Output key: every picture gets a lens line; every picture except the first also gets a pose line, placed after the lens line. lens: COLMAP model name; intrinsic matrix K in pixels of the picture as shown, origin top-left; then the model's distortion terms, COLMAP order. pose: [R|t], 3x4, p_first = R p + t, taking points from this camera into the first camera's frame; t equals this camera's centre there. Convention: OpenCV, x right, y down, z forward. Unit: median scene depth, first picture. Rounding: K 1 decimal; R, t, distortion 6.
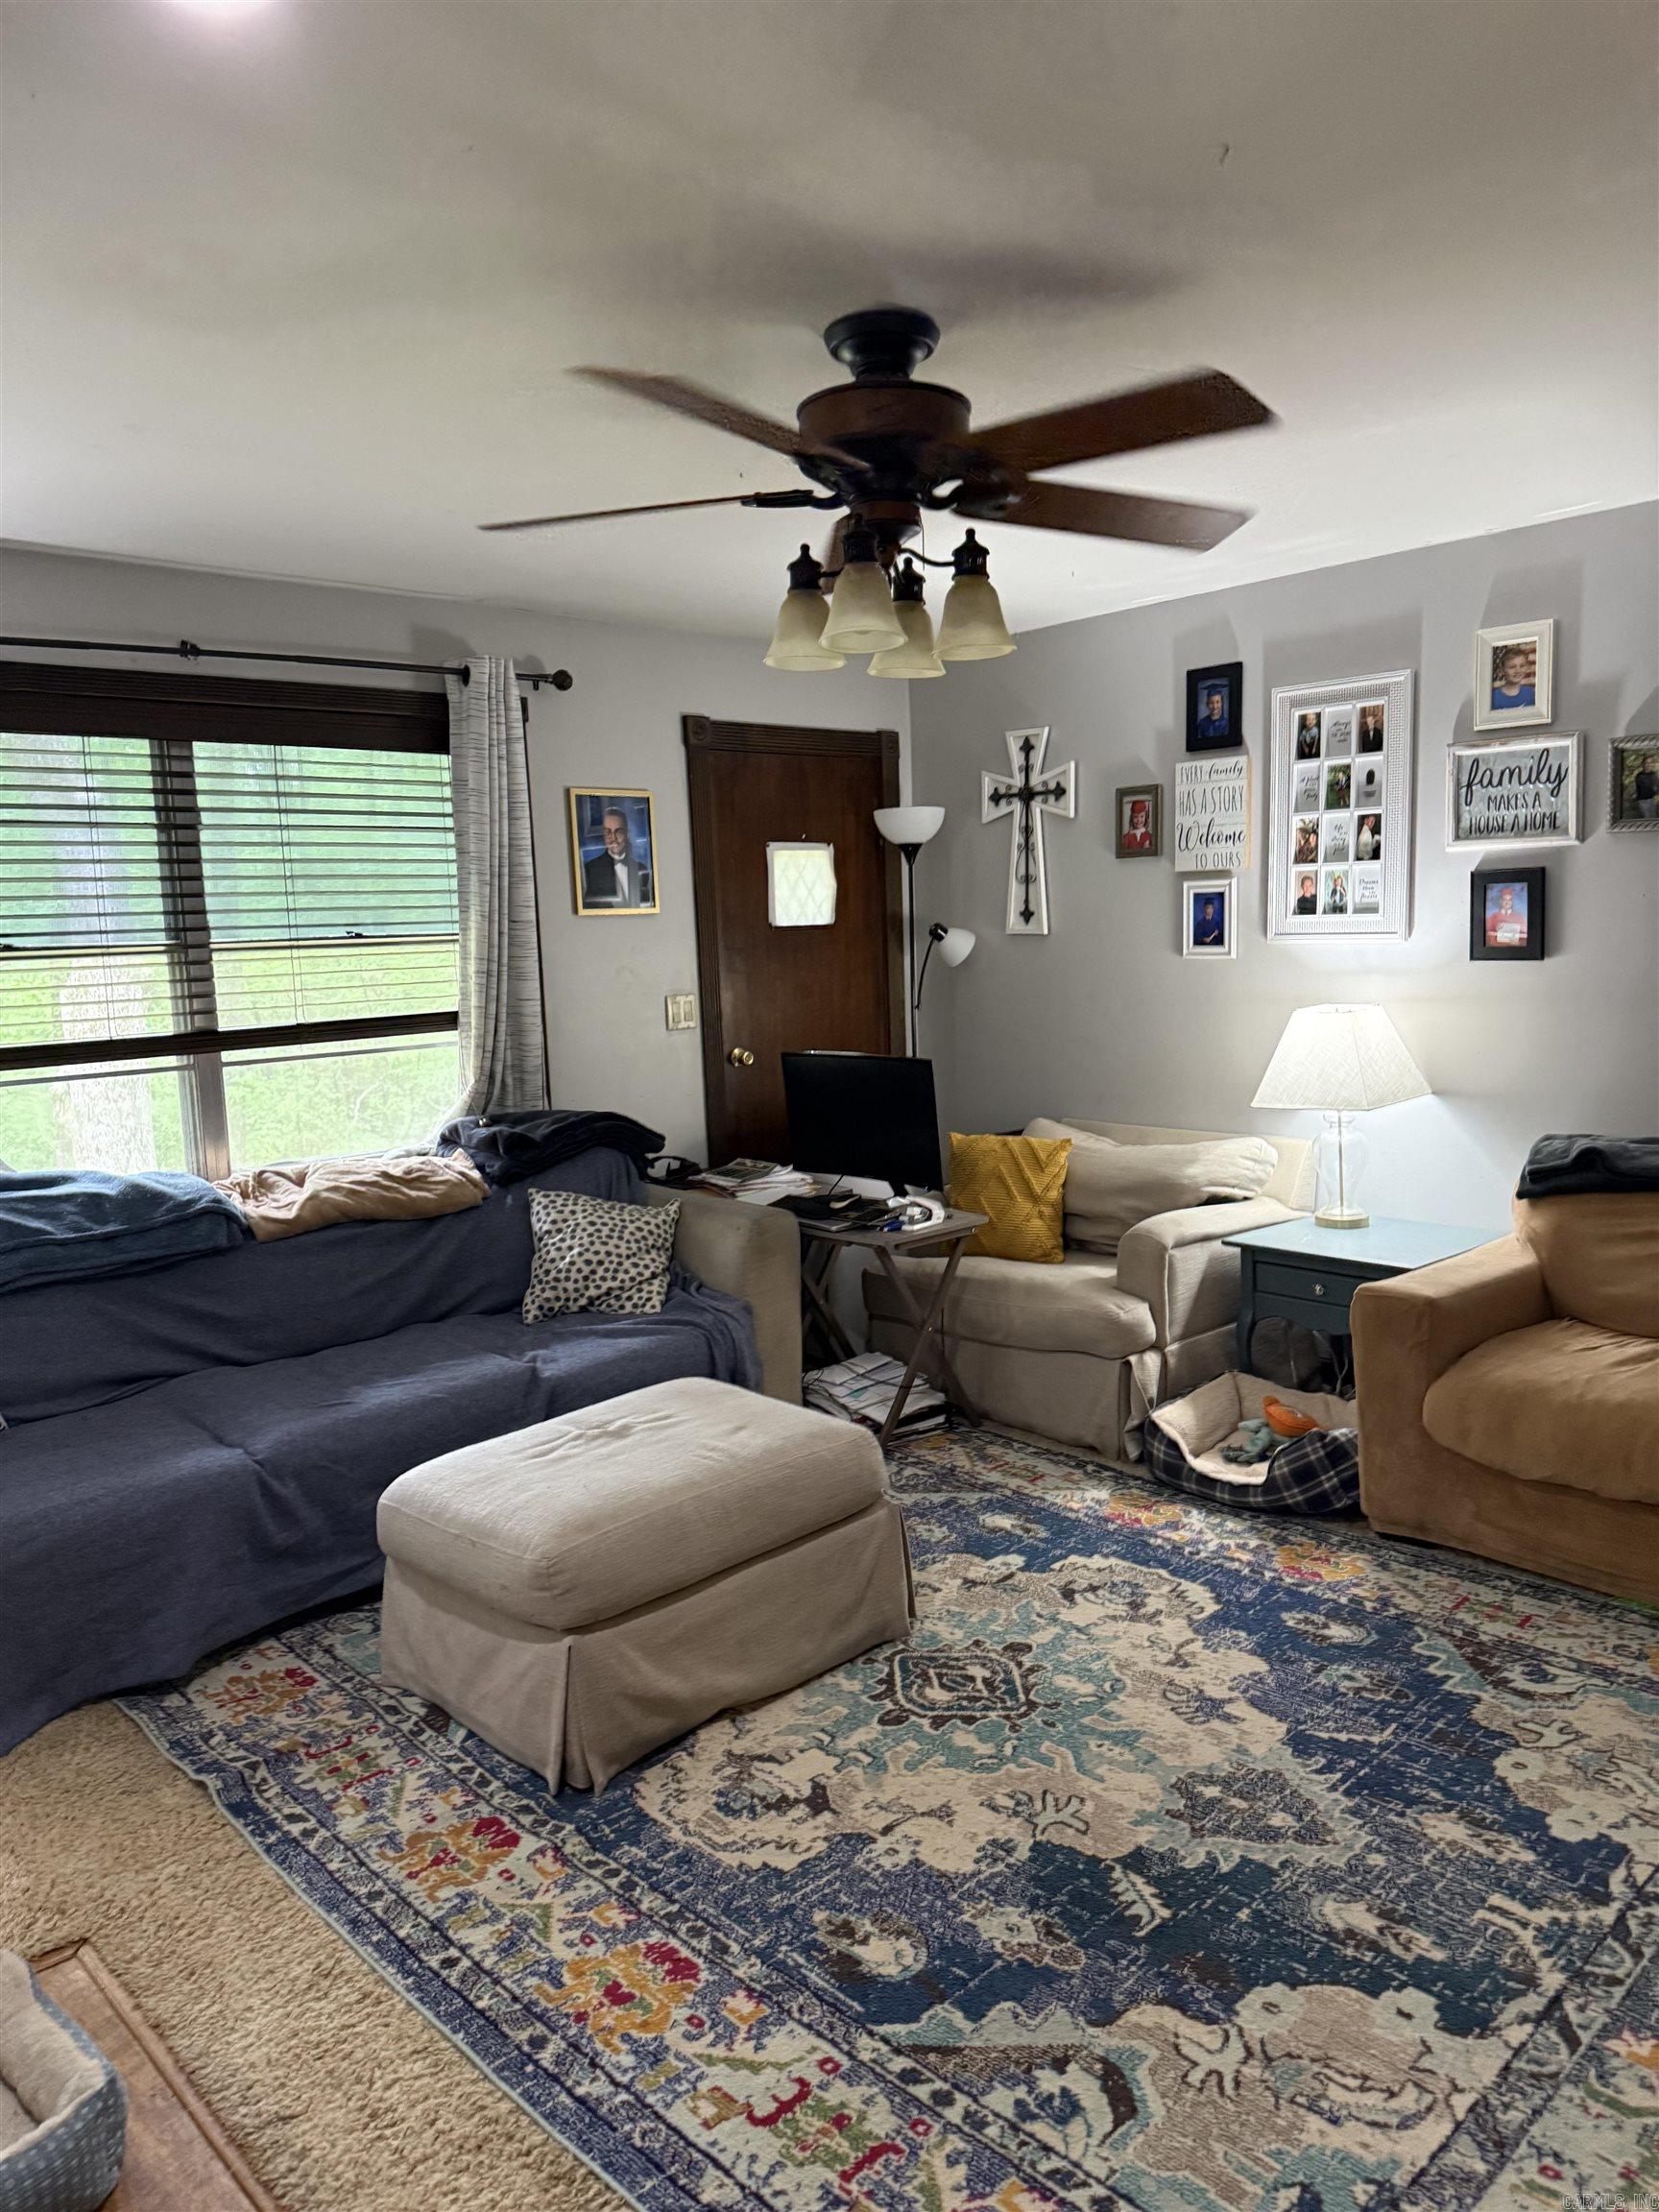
lens RADIAL K [[1558.7, 0, 829.7], [0, 1558.7, 1103.1], [0, 0, 1]] dist [0.063534, -0.055945]
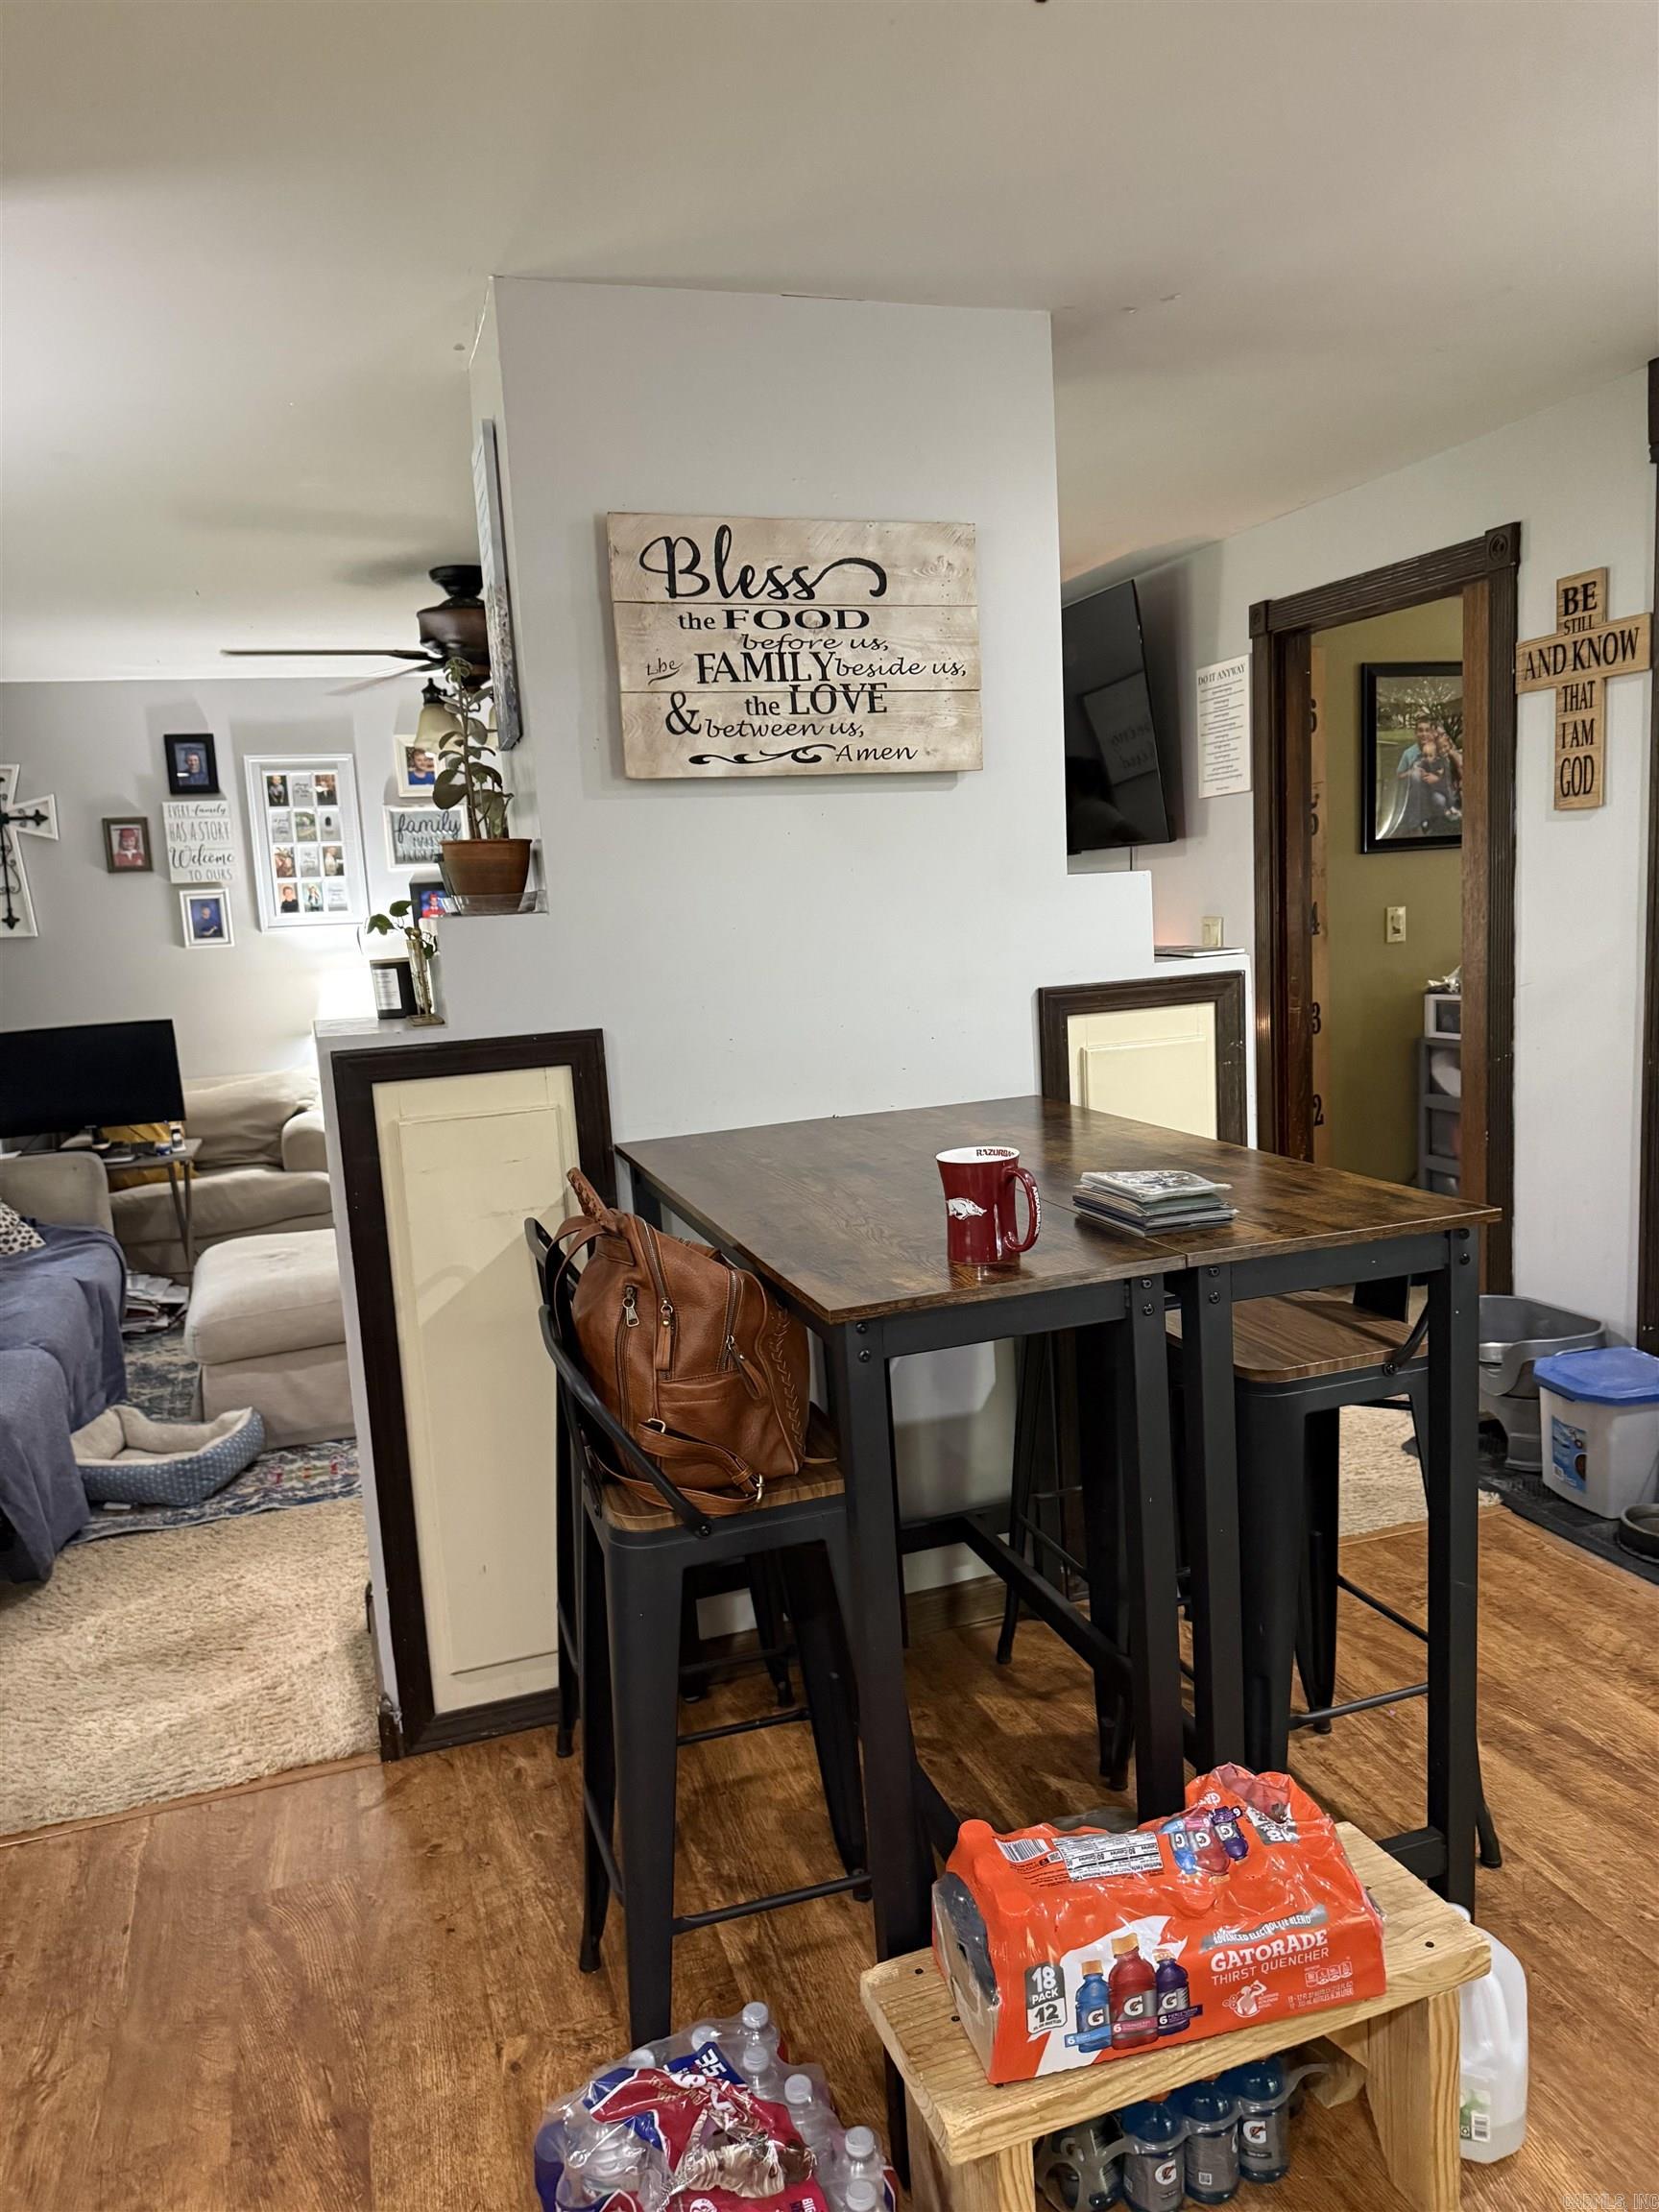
lens RADIAL K [[1558.7, 0, 835.5], [0, 1558.7, 1107.6], [0, 0, 1]] dist [0.063534, -0.055945]
pose [[0.413738, -0.122397, 0.902131, -0.821173], [0.149091, 0.986652, 0.065488, 0.037878], [-0.898105, 0.107405, 0.426464, -0.055902]]
